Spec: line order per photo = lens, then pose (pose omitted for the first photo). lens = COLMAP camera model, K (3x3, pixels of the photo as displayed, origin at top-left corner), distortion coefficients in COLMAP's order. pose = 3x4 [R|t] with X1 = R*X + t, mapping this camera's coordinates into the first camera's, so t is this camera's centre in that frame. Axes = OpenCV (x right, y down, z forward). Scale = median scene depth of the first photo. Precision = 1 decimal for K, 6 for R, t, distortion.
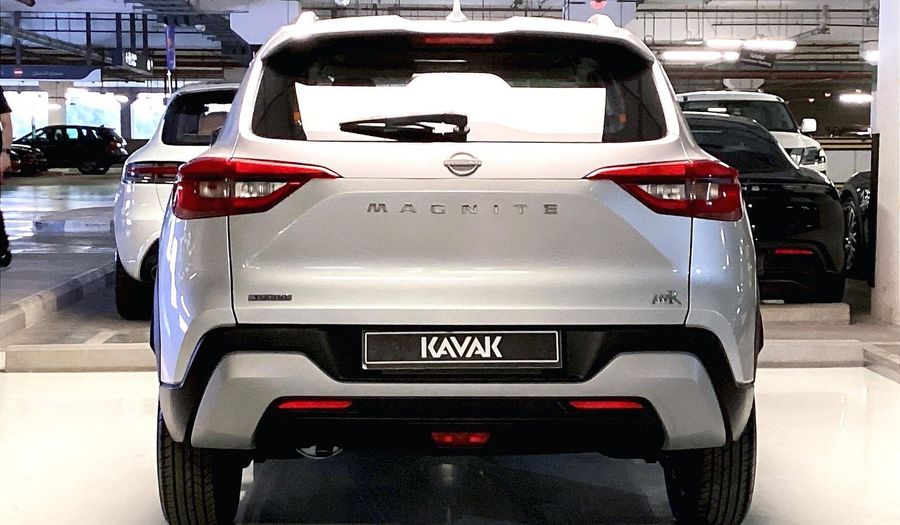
lens RADIAL K [[1609.9, 0, 450.0], [0, 1609.9, 262.5], [0, 0, 1]] dist [0.110084, 0.083620]
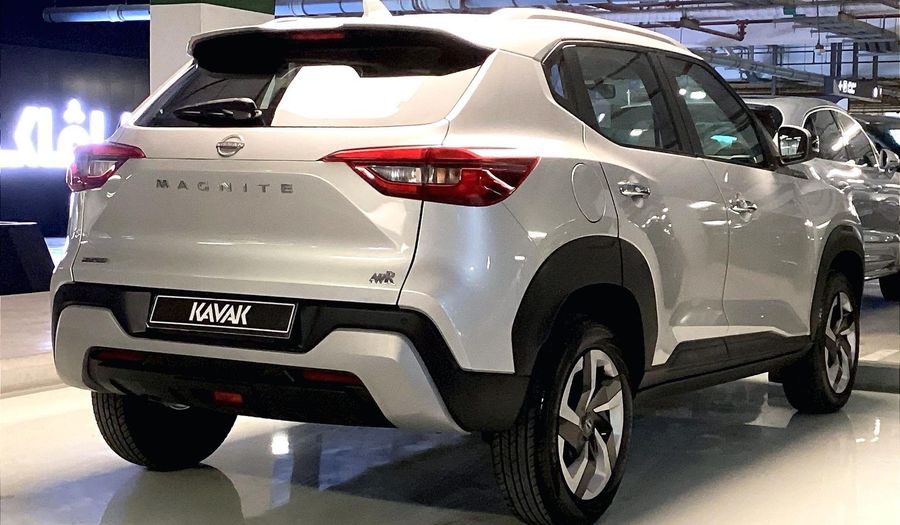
lens RADIAL K [[1539.1, 0, 450.1], [0, 1539.1, 208.5], [0, 0, 1]] dist [0.032454, 0.053588]
pose [[0.839376, 0.025101, -0.542971, 0.701595], [-0.053687, 0.997877, -0.036864, 0.011863], [0.540893, 0.060093, 0.838942, 0.204971]]
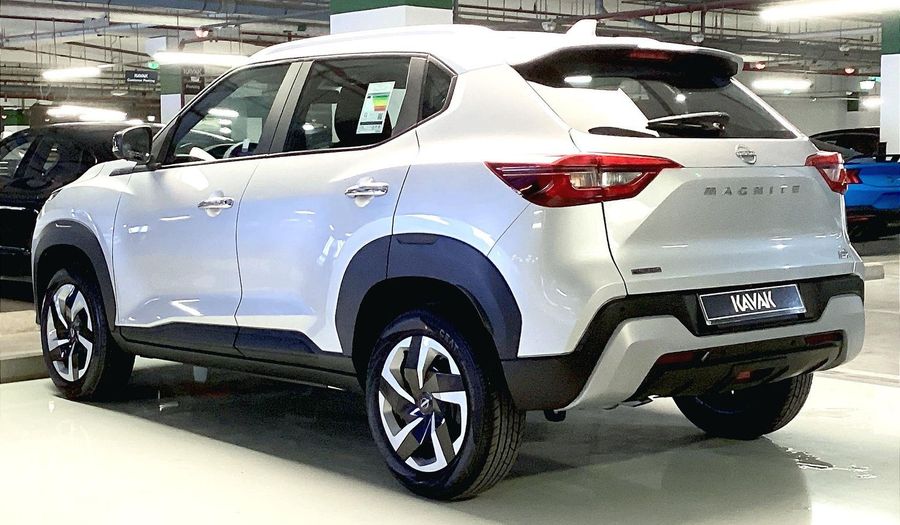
lens RADIAL K [[1539.1, 0, 450.1], [0, 1539.1, 208.5], [0, 0, 1]] dist [0.032454, 0.053588]
pose [[0.764528, -0.033075, 0.643742, -0.936173], [0.056687, 0.998263, -0.016033, -0.013427], [-0.642094, 0.048749, 0.765075, 0.234901]]
